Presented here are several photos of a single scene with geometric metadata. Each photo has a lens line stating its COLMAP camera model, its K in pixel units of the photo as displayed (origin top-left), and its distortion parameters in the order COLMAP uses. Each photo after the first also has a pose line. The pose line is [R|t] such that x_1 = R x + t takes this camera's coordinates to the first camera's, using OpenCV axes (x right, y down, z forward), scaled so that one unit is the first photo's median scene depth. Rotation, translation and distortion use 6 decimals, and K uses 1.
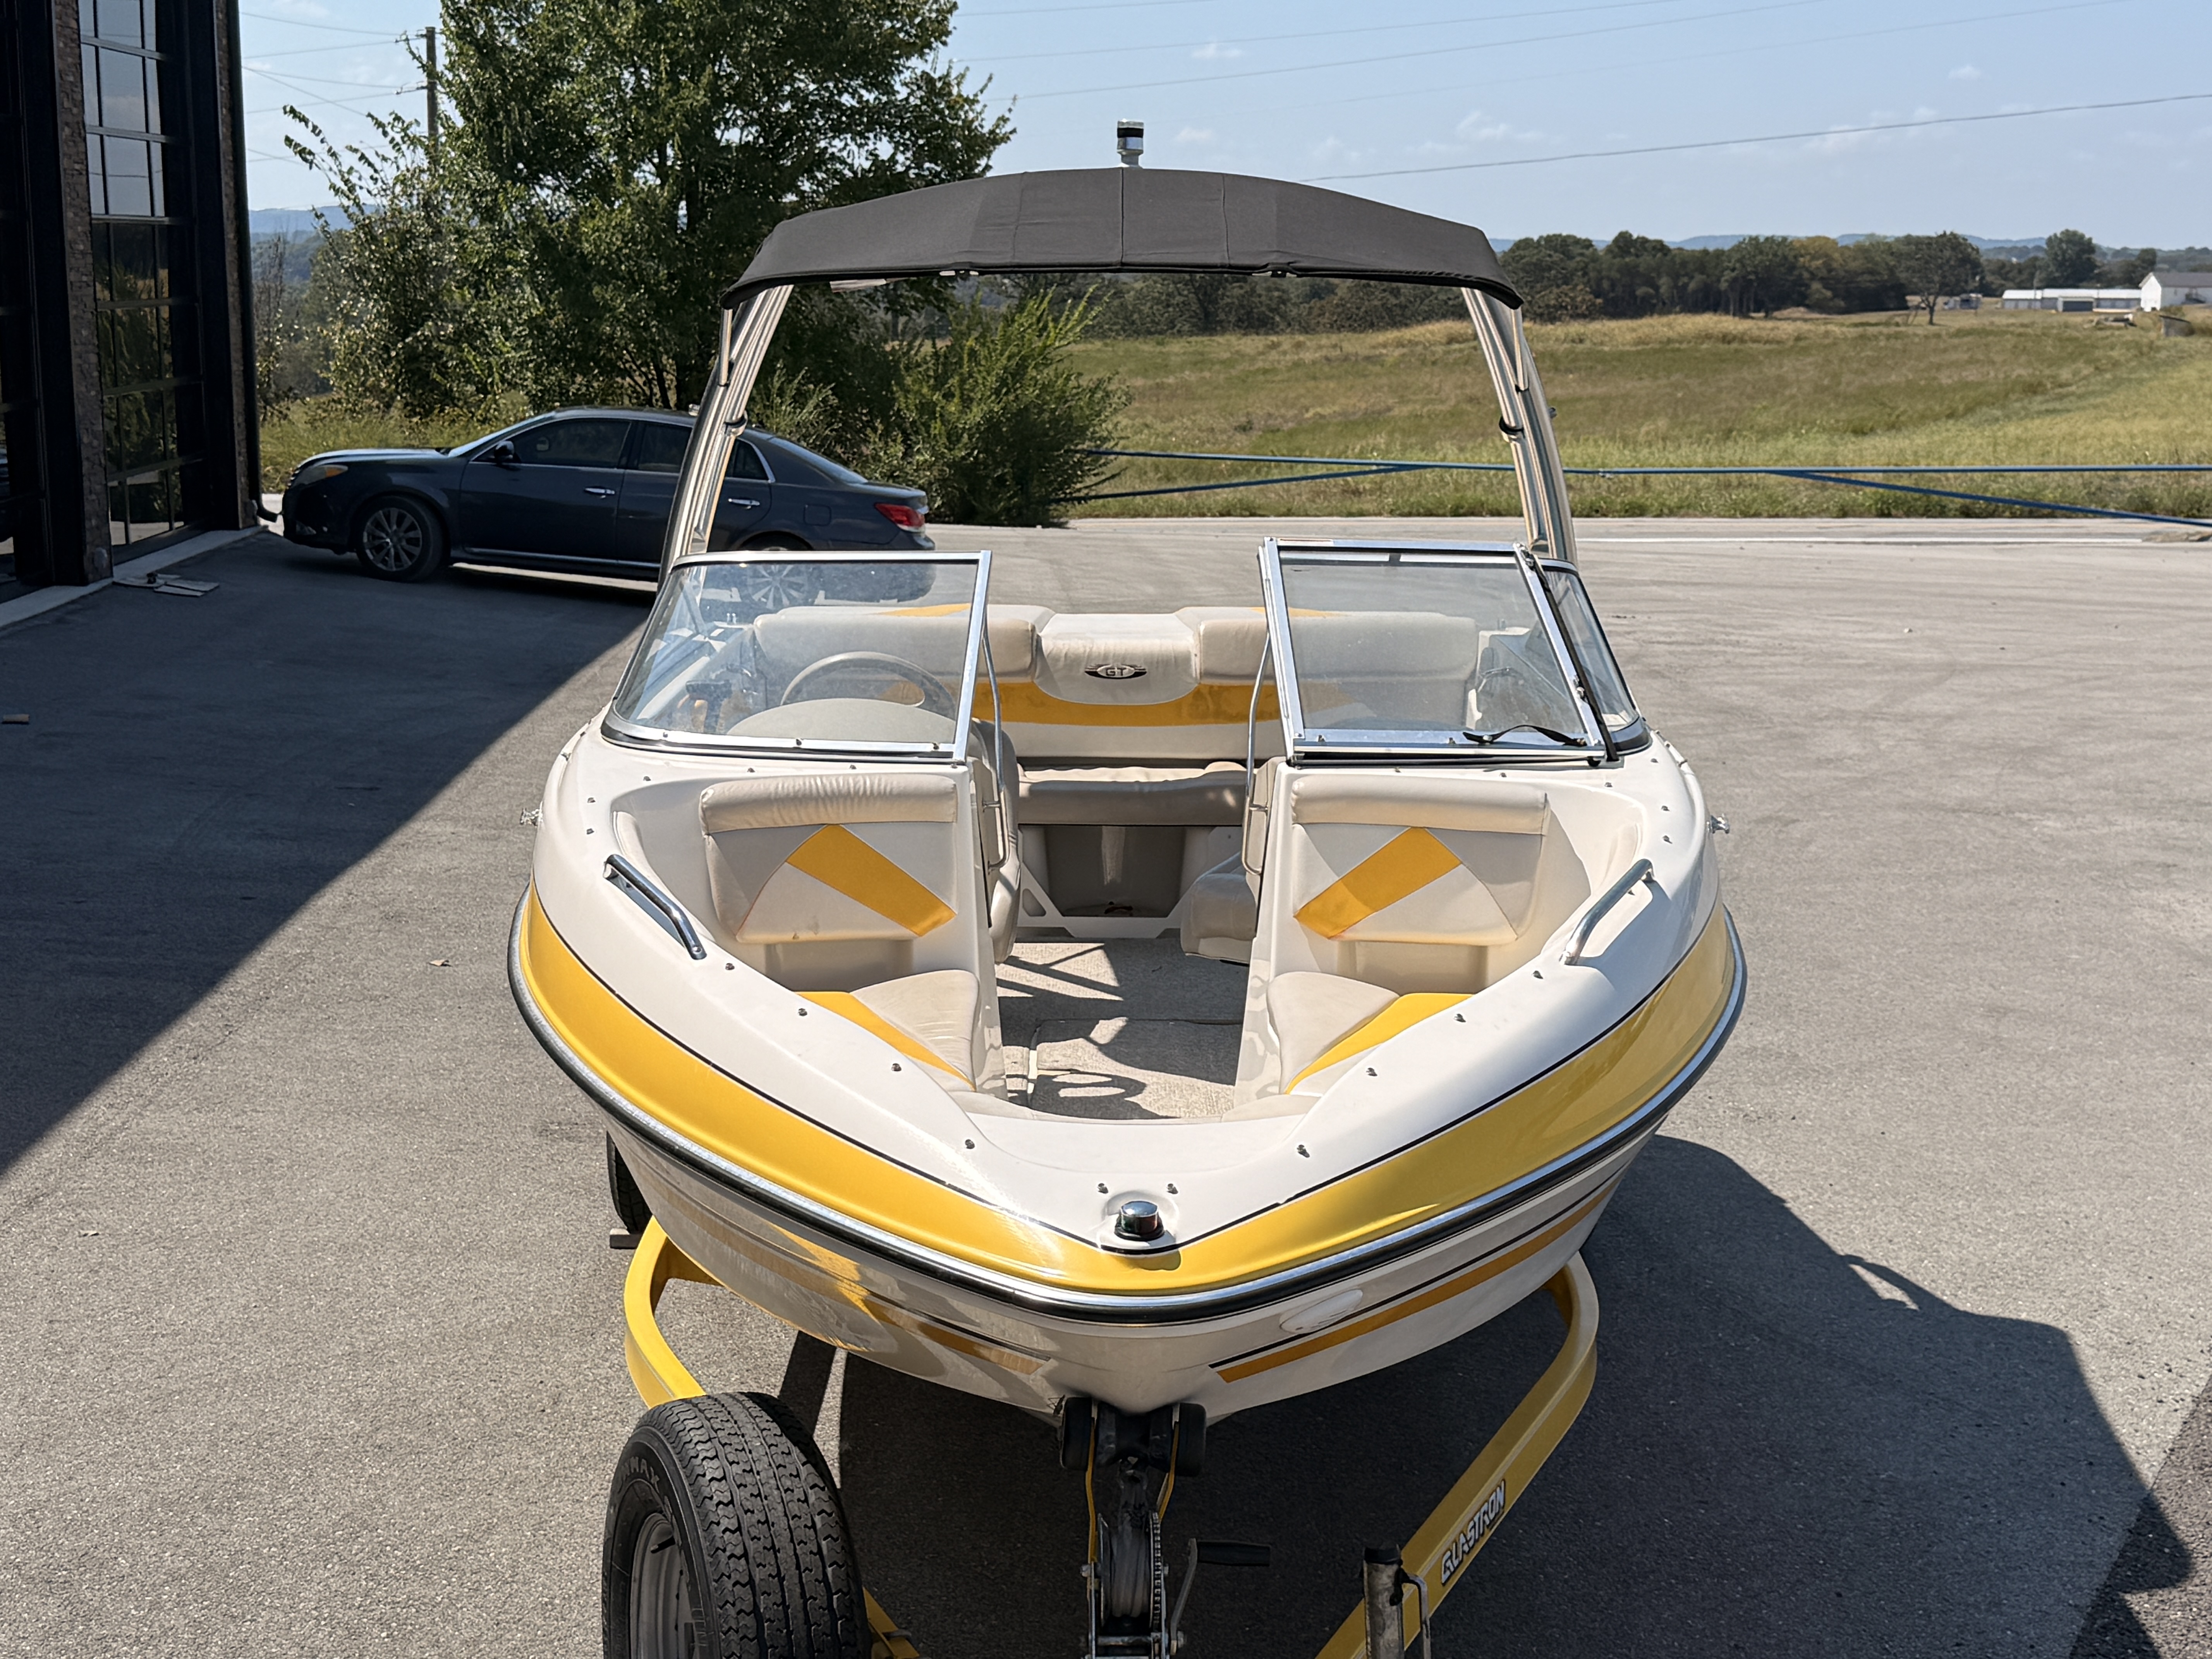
lens RADIAL K [[3050.5, 0, 1106.0], [0, 3050.5, 829.5], [0, 0, 1]] dist [0.212974, -0.507885]
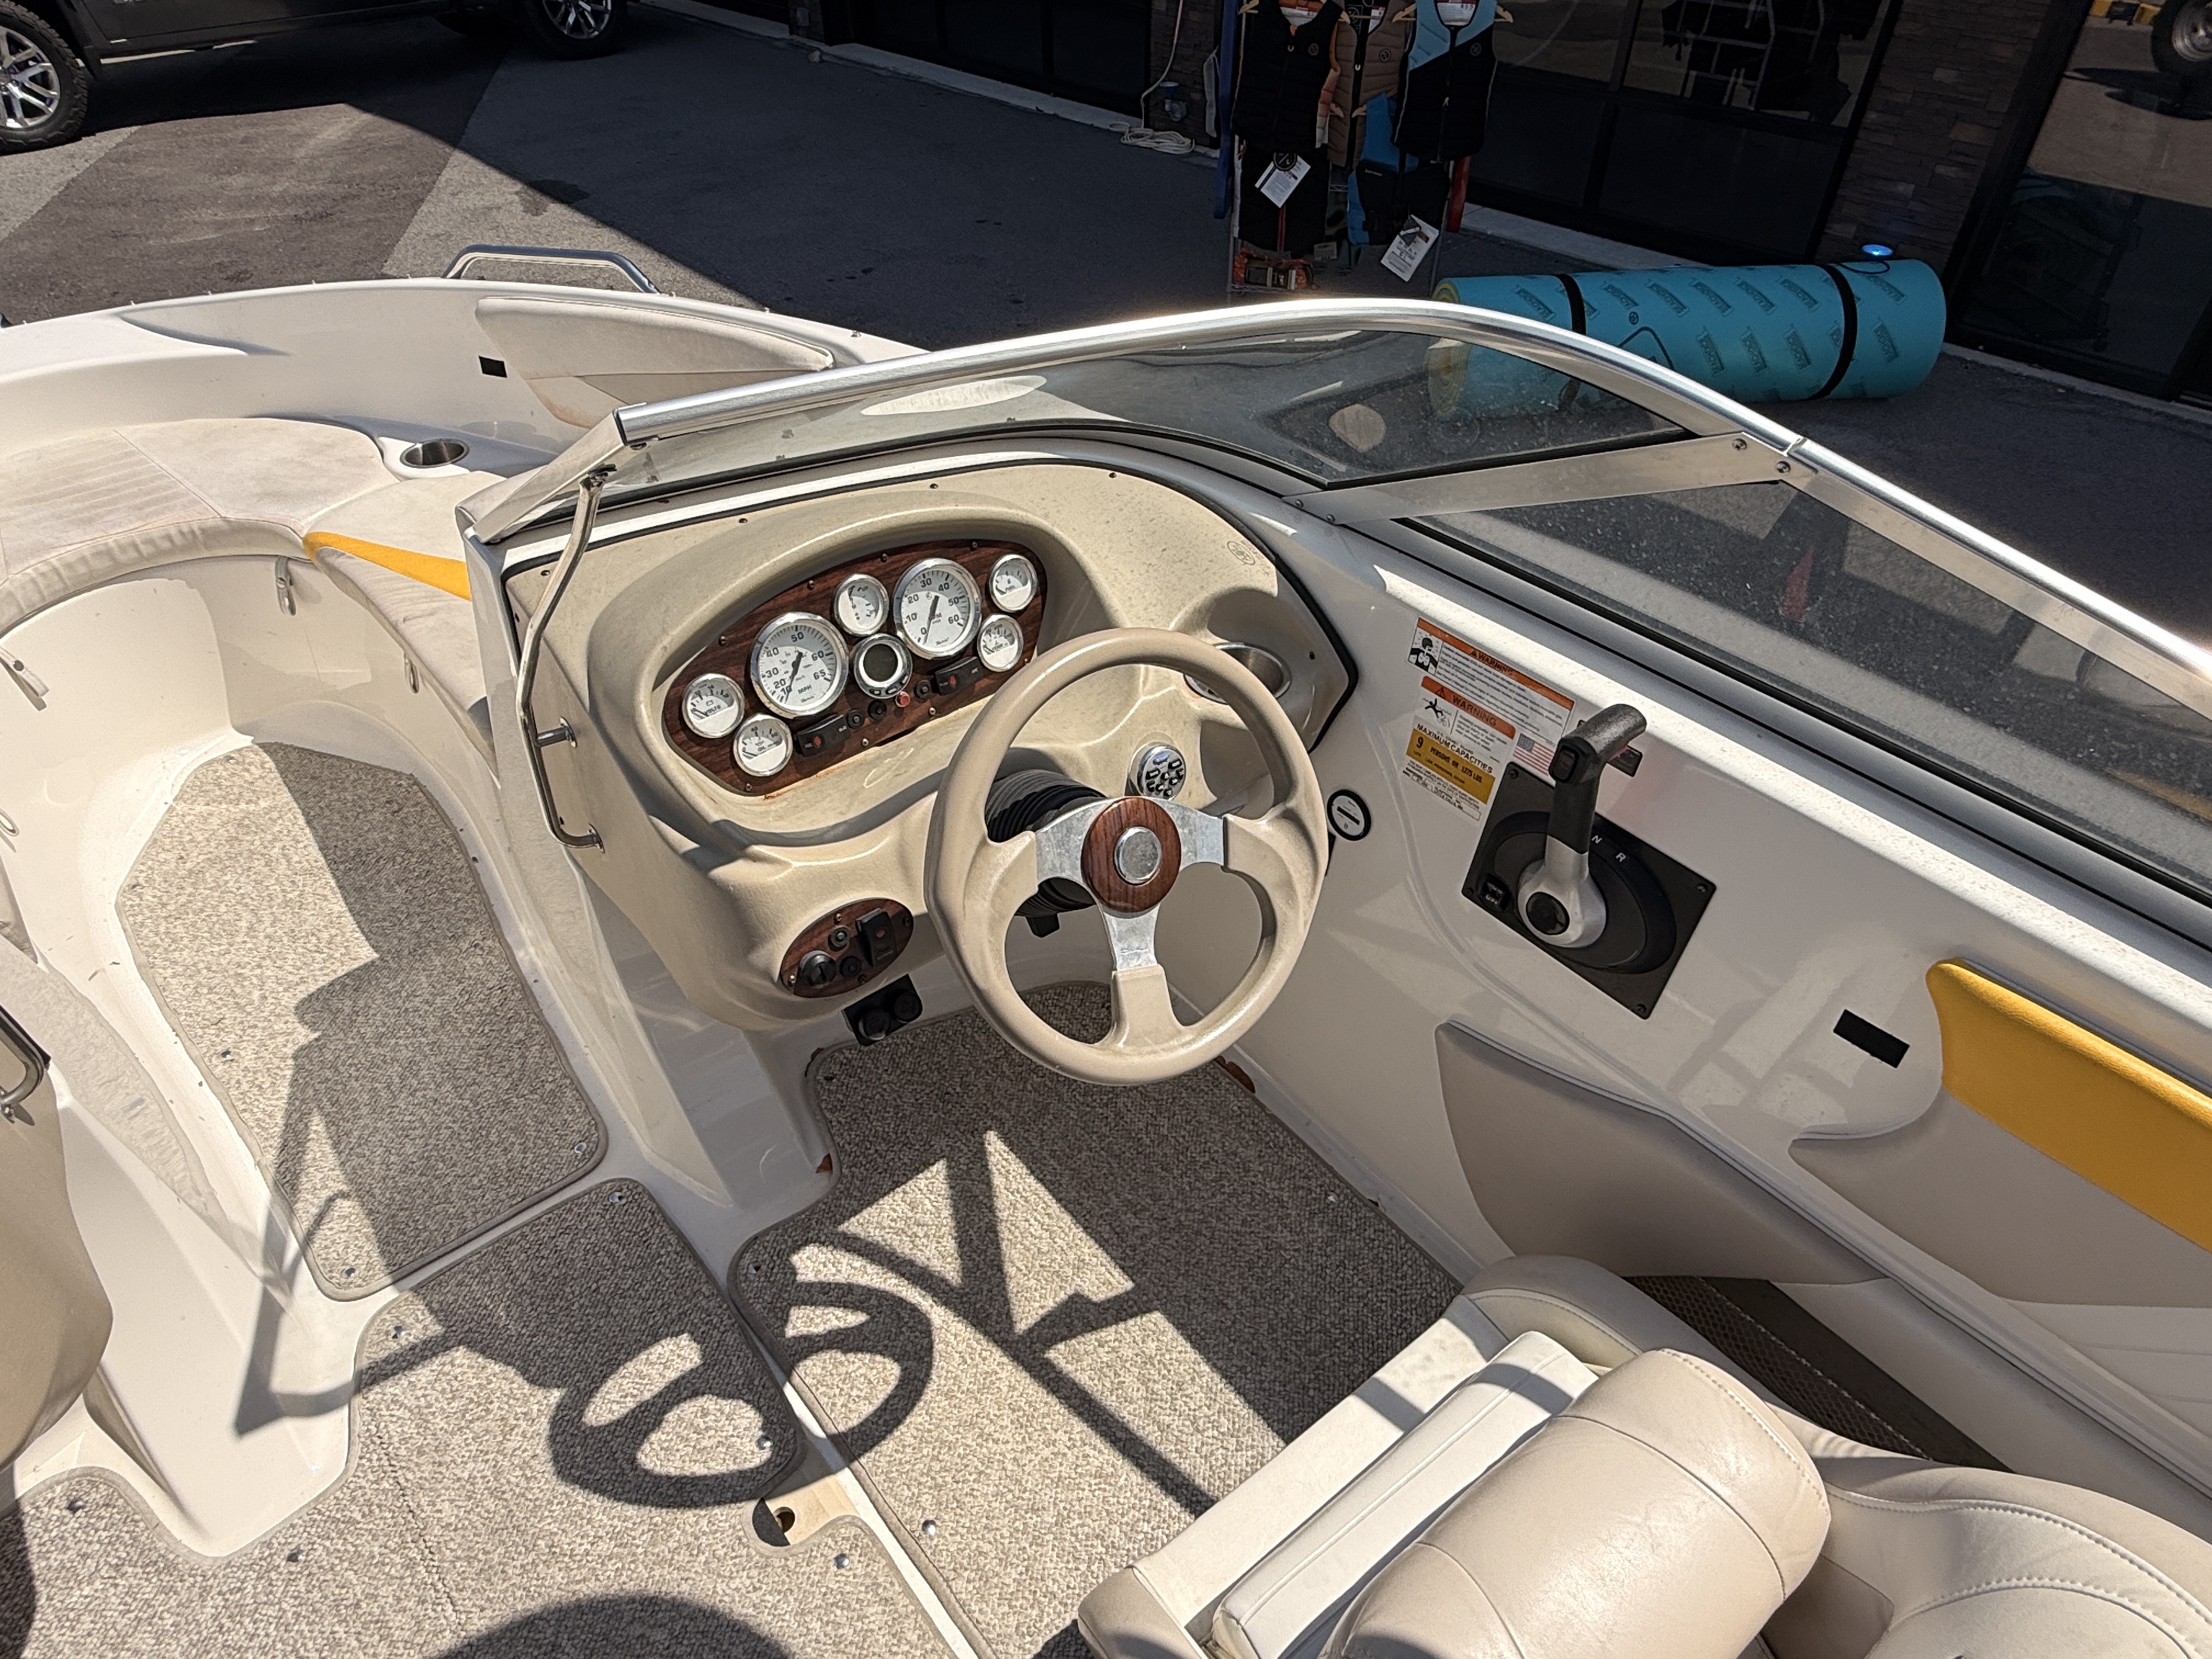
lens RADIAL K [[1301.3, 0, 1116.6], [0, 1301.3, 830.3], [0, 0, 1]] dist [-0.001615, 0.001154]
pose [[-0.764493, 0.411784, -0.495969, 0.001390], [-0.128748, 0.656347, 0.743393, -0.049196], [0.631645, 0.632173, -0.448756, 0.332915]]
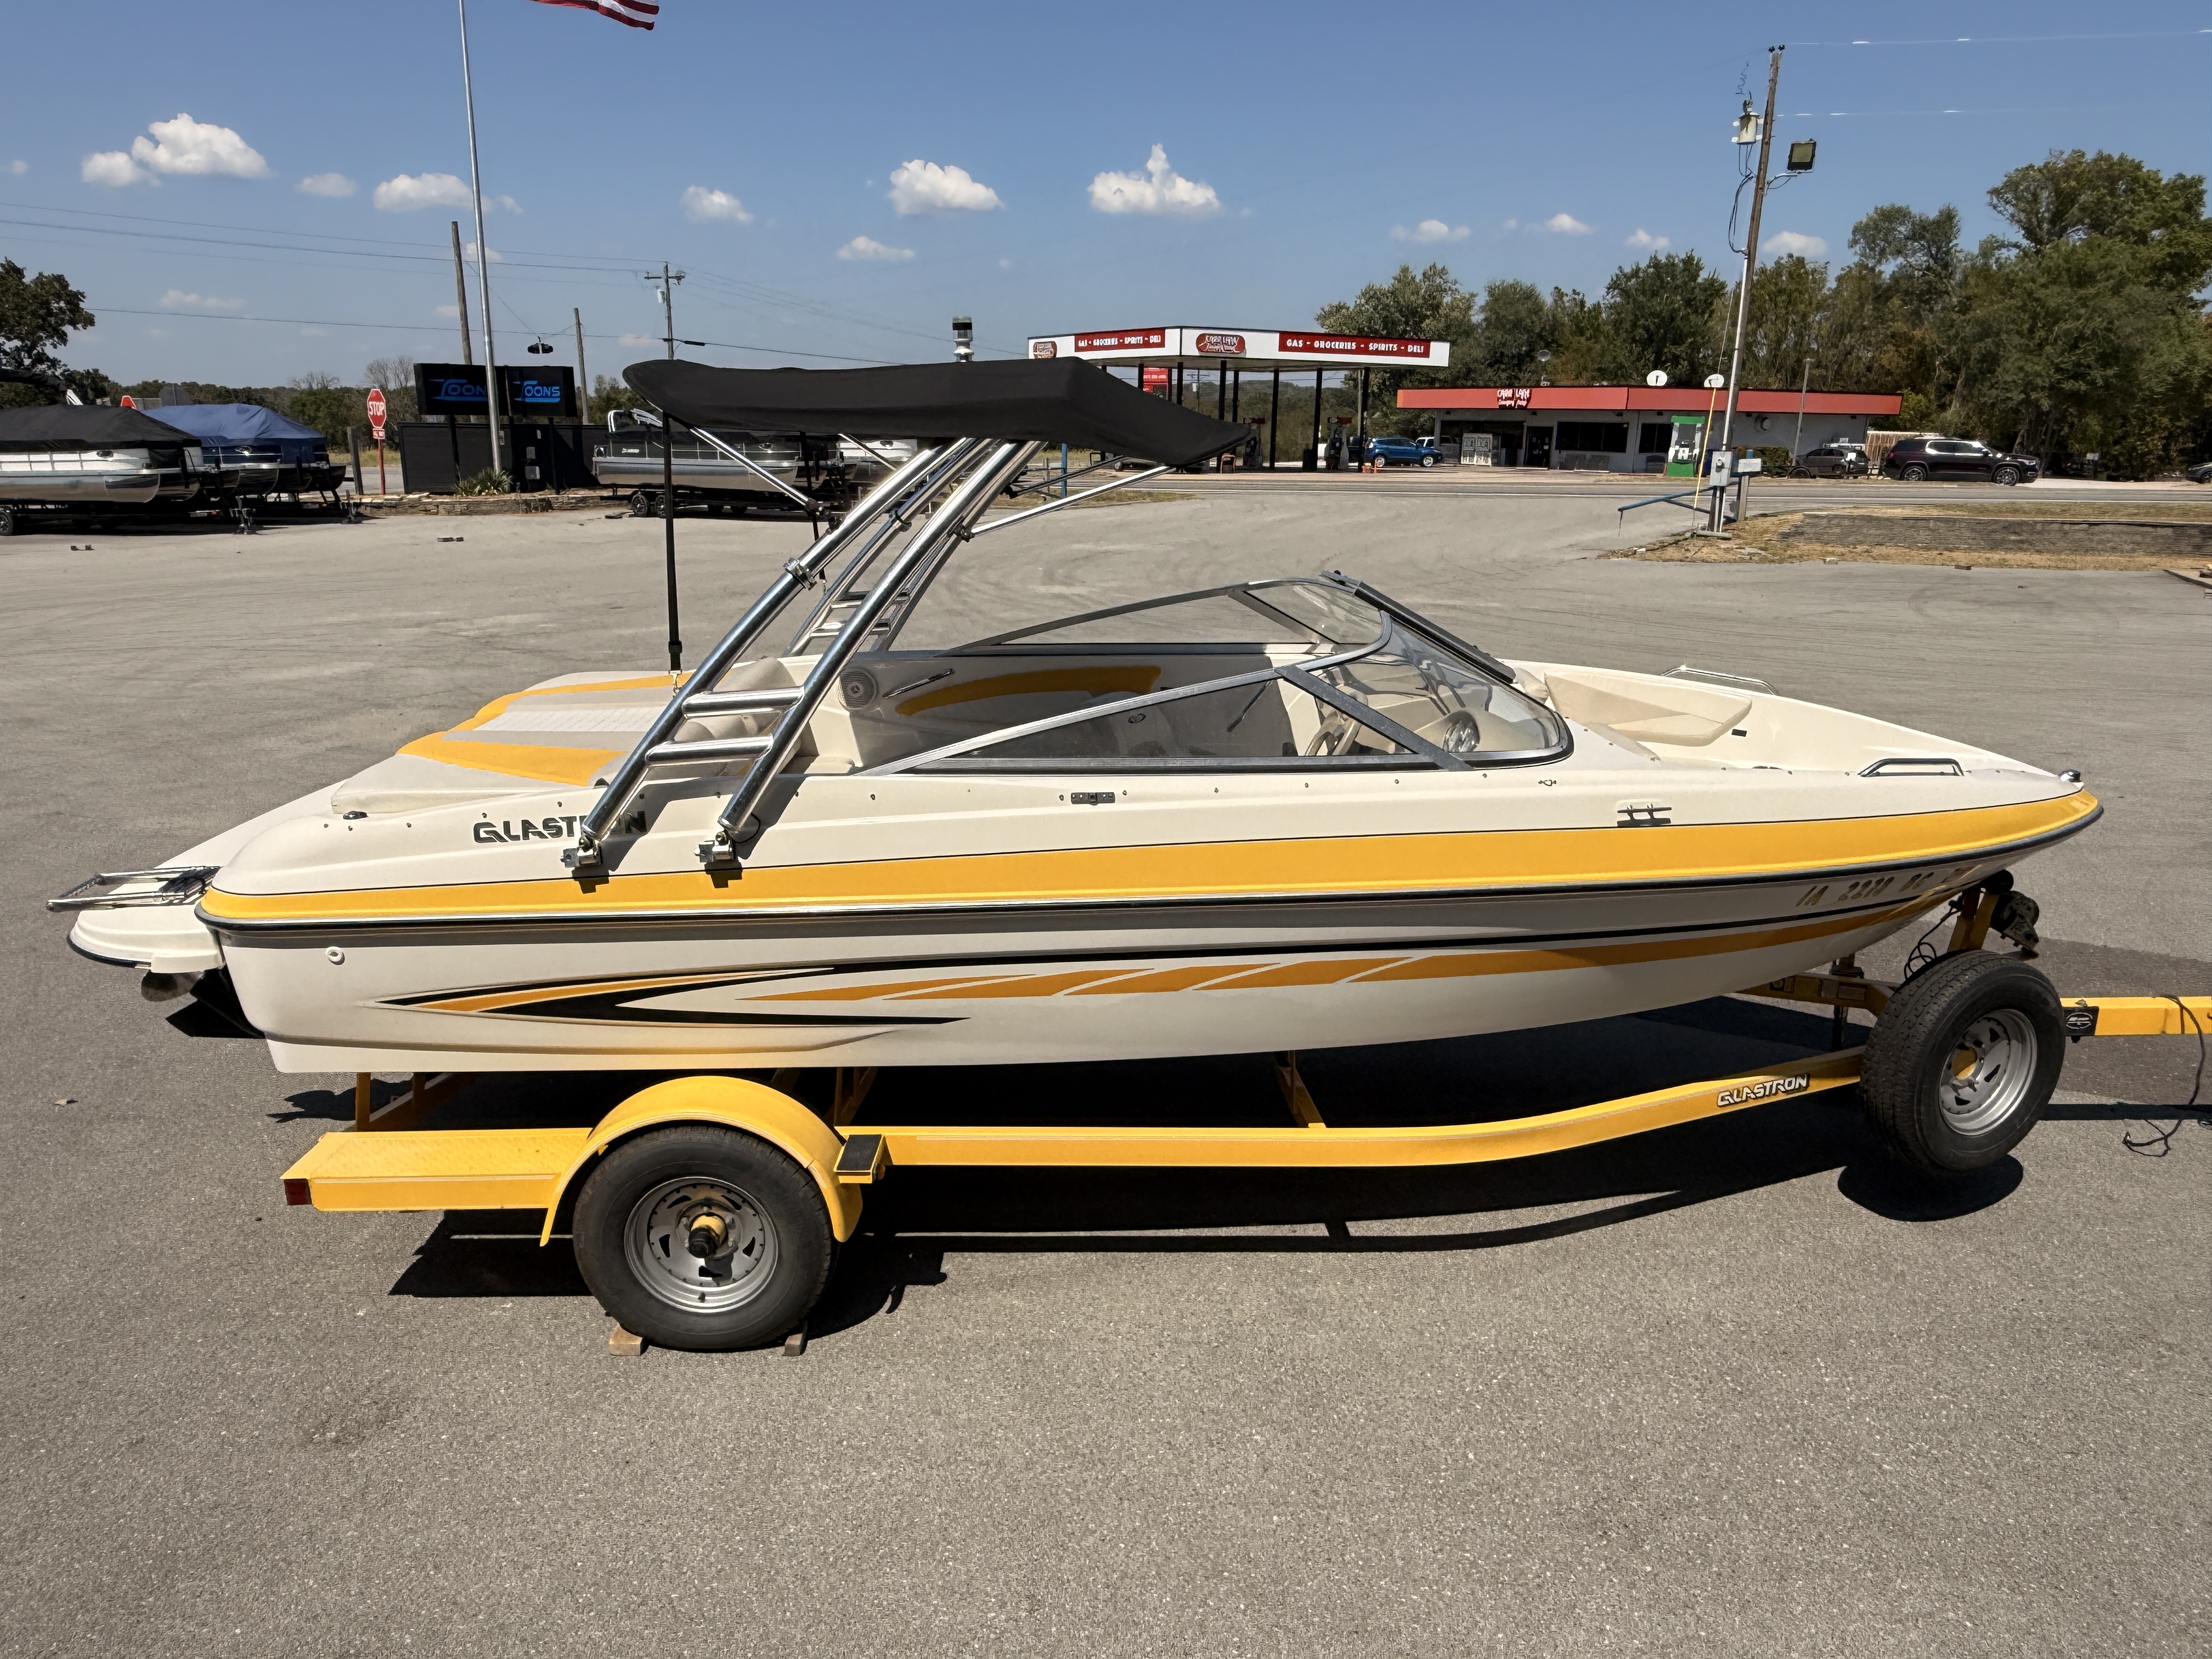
lens RADIAL K [[1501.9, 0, 1110.8], [0, 1501.9, 836.3], [0, 0, 1]] dist [0.003710, -0.003876]
pose [[-0.003244, -0.283036, 0.959104, -0.248492], [0.167387, 0.945423, 0.279565, -0.067022], [-0.985886, 0.161448, 0.044309, 0.336815]]
